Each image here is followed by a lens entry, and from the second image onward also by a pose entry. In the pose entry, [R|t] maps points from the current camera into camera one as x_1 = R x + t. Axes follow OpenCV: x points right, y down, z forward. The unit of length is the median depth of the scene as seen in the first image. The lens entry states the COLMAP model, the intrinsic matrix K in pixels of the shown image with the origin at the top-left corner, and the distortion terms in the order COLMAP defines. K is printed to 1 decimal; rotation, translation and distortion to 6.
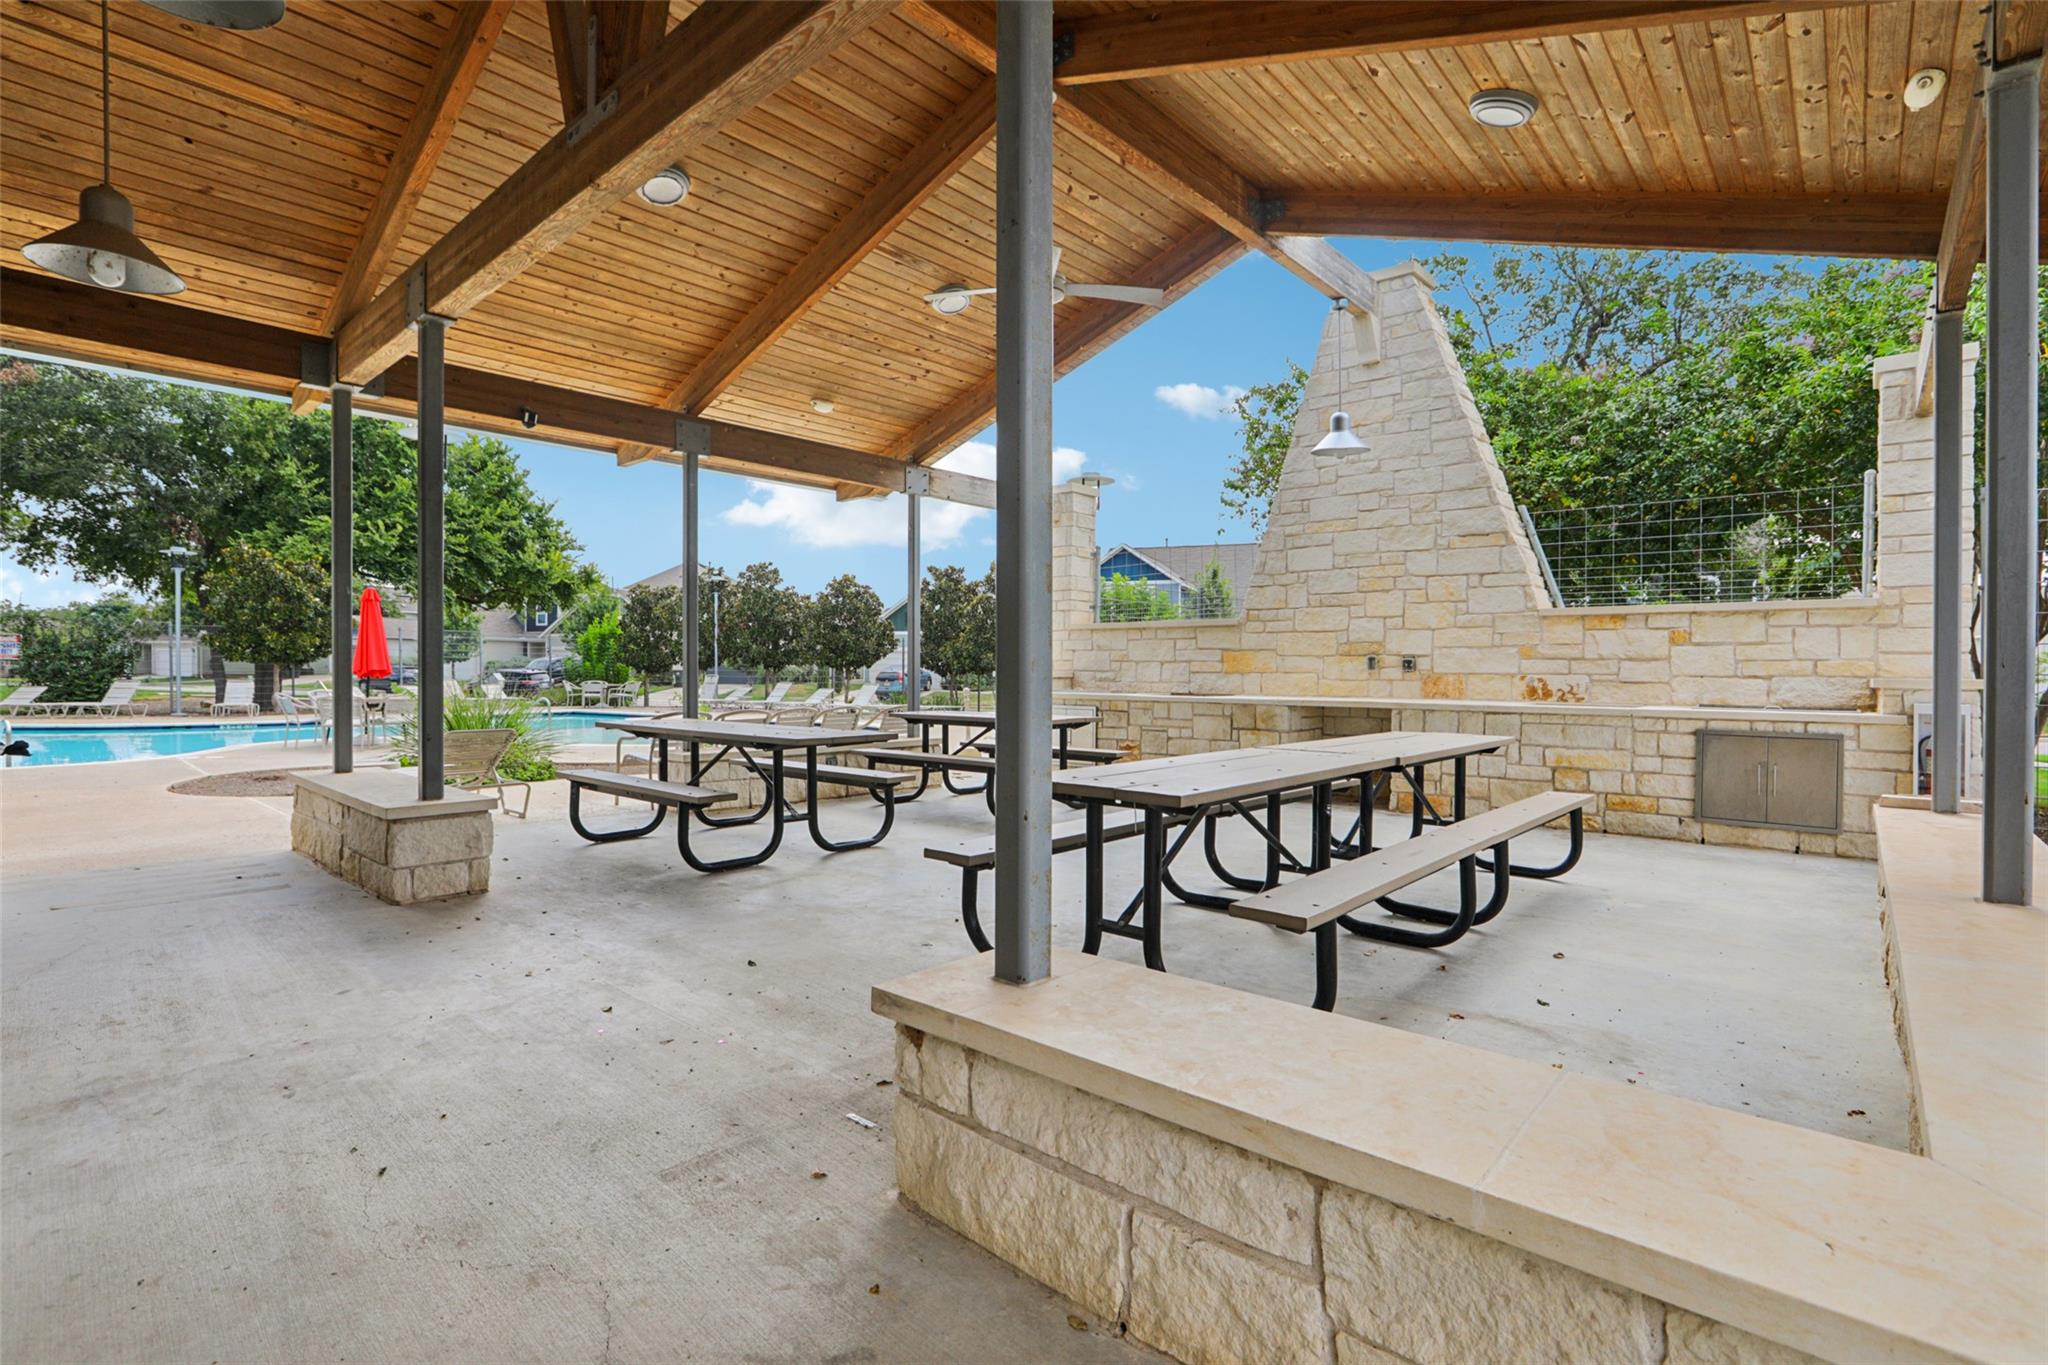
lens RADIAL K [[947.2, 0, 1014.0], [0, 947.2, 677.9], [0, 0, 1]] dist [-0.034806, 0.001689]
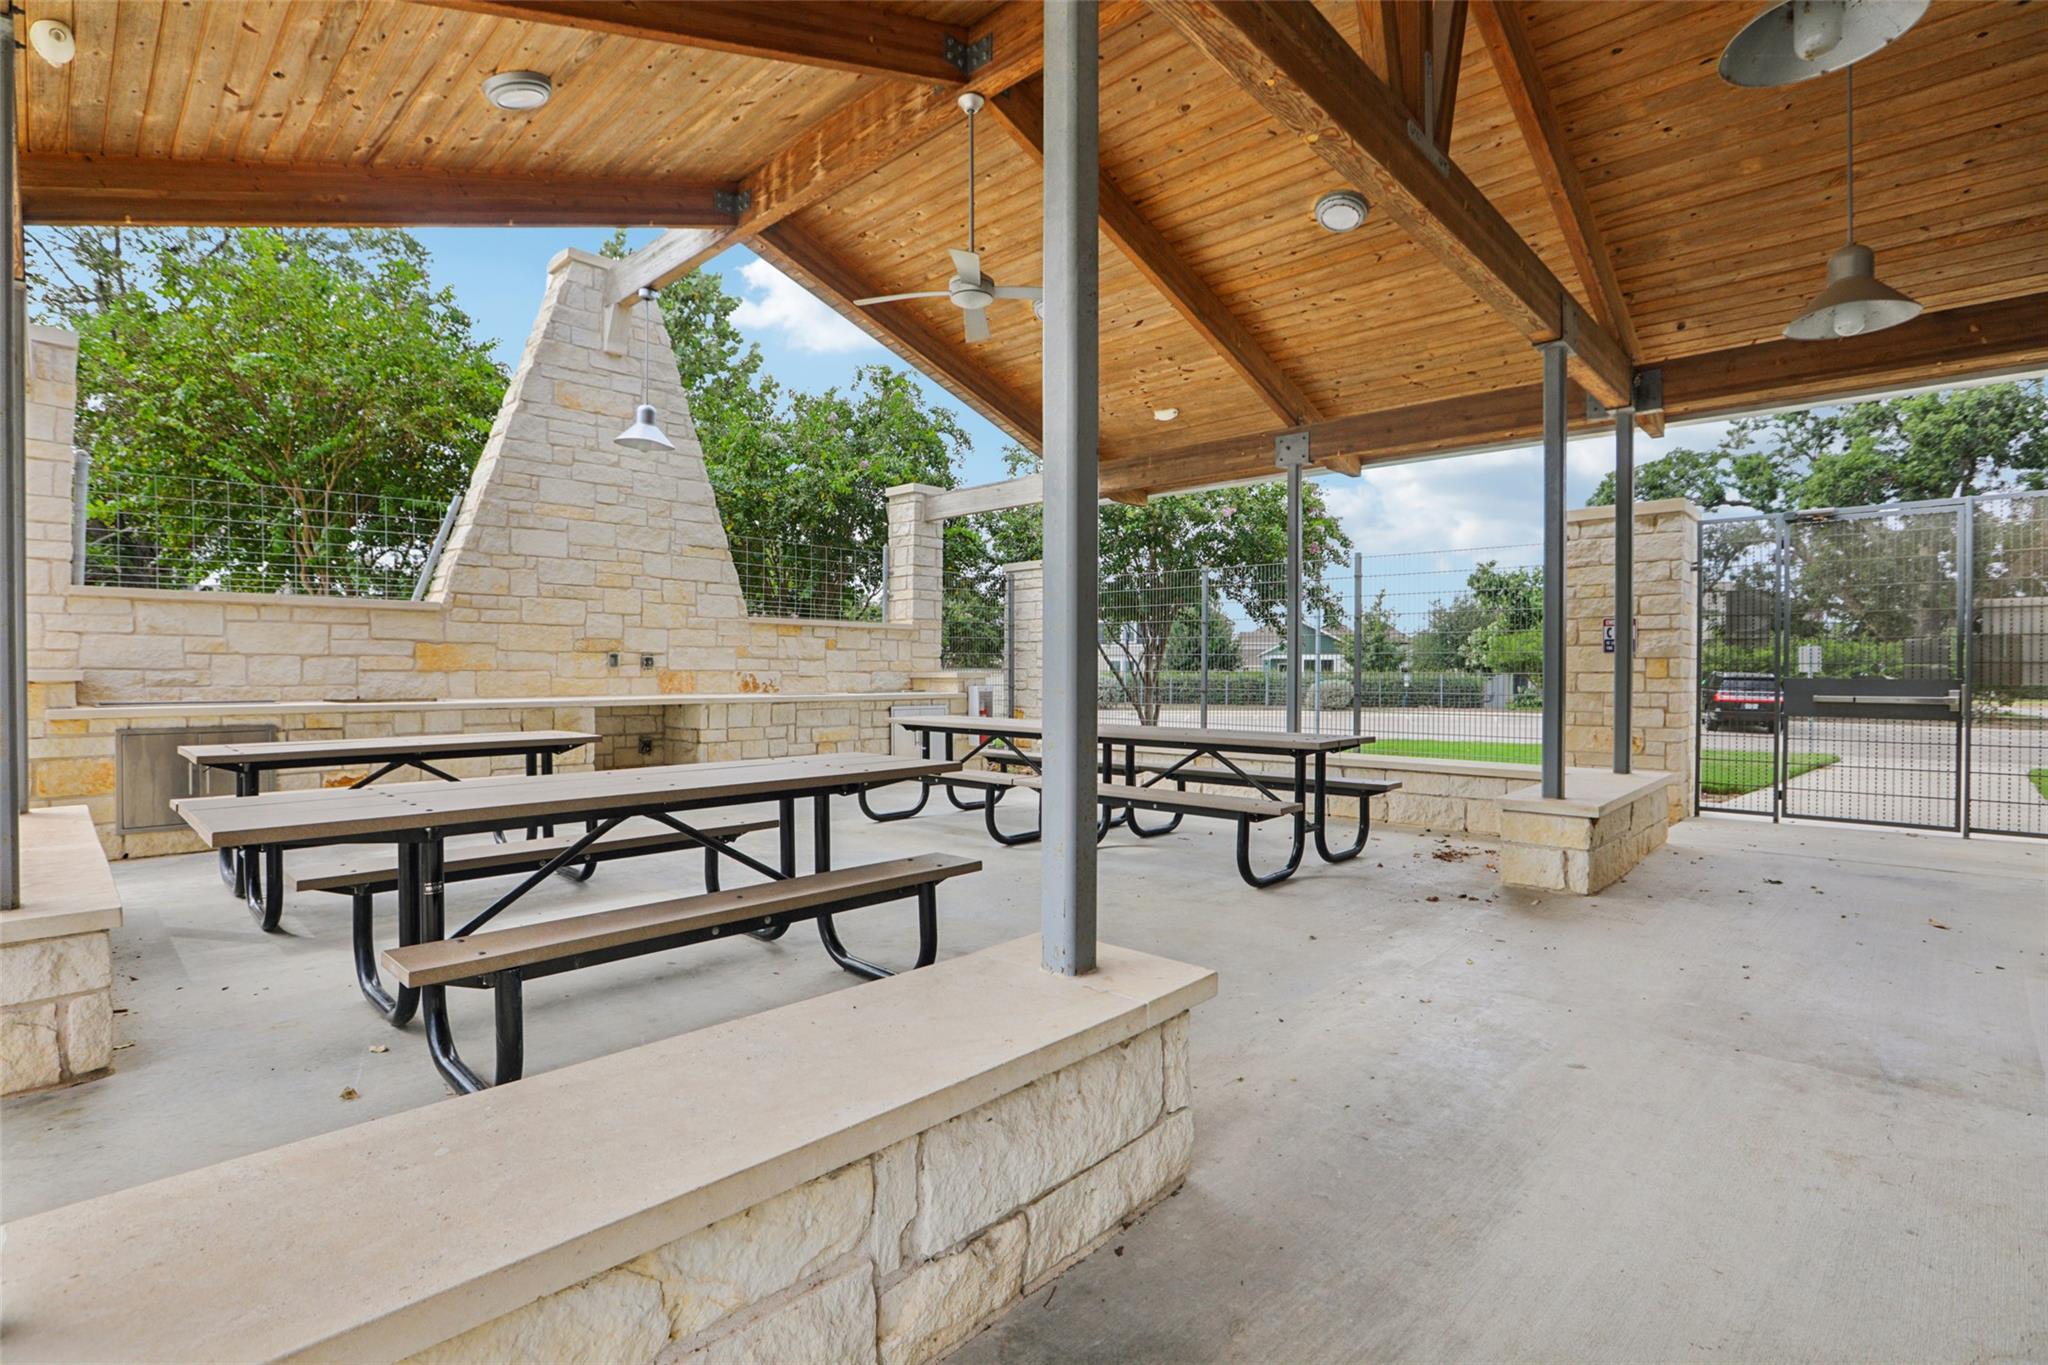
lens RADIAL K [[947.2, 0, 1011.1], [0, 947.2, 674.7], [0, 0, 1]] dist [-0.034806, 0.001689]
pose [[0.038883, -0.010732, 0.999186, -0.670176], [0.005640, 0.999929, 0.010521, -0.009877], [-0.999228, 0.005226, 0.038941, 0.628199]]
